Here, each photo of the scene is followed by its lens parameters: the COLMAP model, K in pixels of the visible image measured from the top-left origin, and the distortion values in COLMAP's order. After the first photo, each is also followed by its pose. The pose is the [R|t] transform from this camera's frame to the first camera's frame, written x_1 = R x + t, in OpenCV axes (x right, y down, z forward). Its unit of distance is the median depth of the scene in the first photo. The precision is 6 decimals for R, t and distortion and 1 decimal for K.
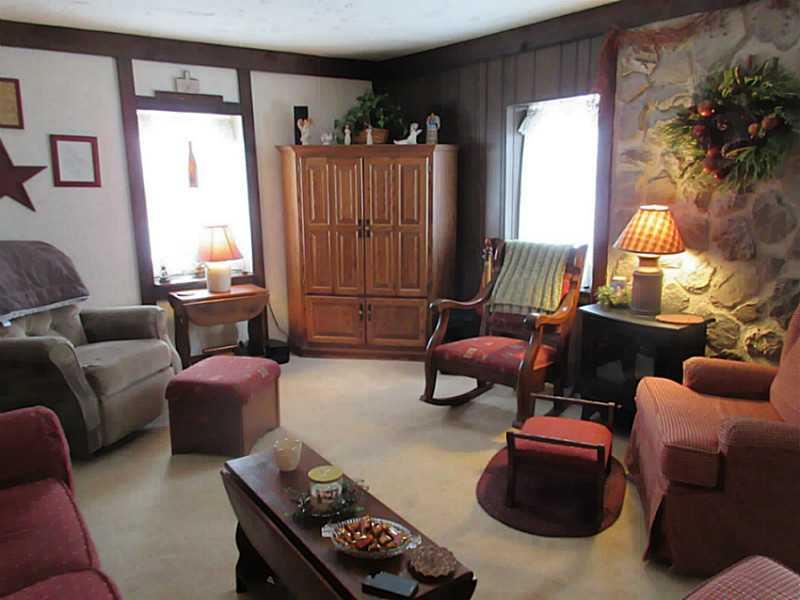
lens RADIAL K [[631.3, 0, 399.8], [0, 631.3, 297.0], [0, 0, 1]] dist [0.046704, -0.026881]
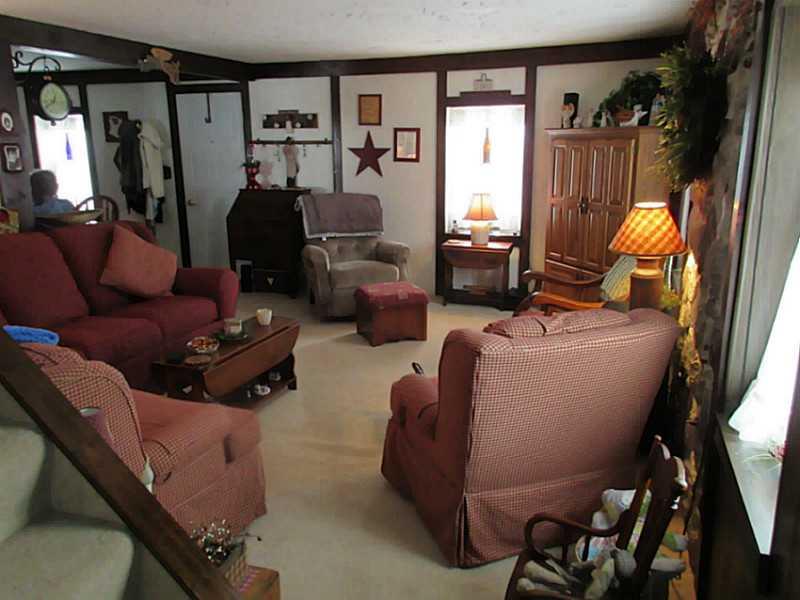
lens RADIAL K [[631.3, 0, 400.1], [0, 631.3, 300.2], [0, 0, 1]] dist [0.046704, -0.026881]
pose [[0.538507, 0.210464, -0.815914, 0.782771], [-0.156297, 0.976450, 0.148718, -0.069934], [0.827999, 0.047439, 0.558720, 0.150831]]
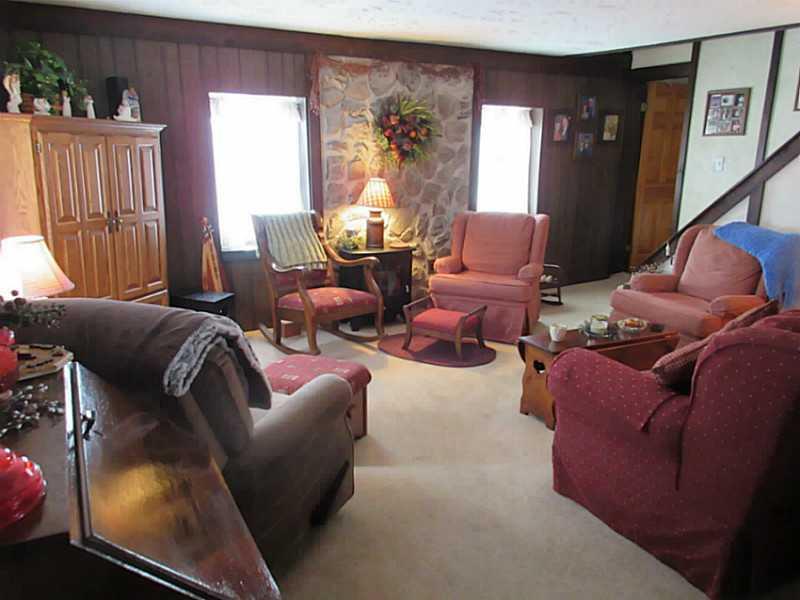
lens RADIAL K [[631.3, 0, 398.5], [0, 631.3, 298.3], [0, 0, 1]] dist [0.046704, -0.026881]
pose [[0.135667, -0.221025, 0.965786, -0.937388], [0.176827, 0.964549, 0.195903, -0.122696], [-0.974847, 0.144200, 0.169940, 0.571389]]
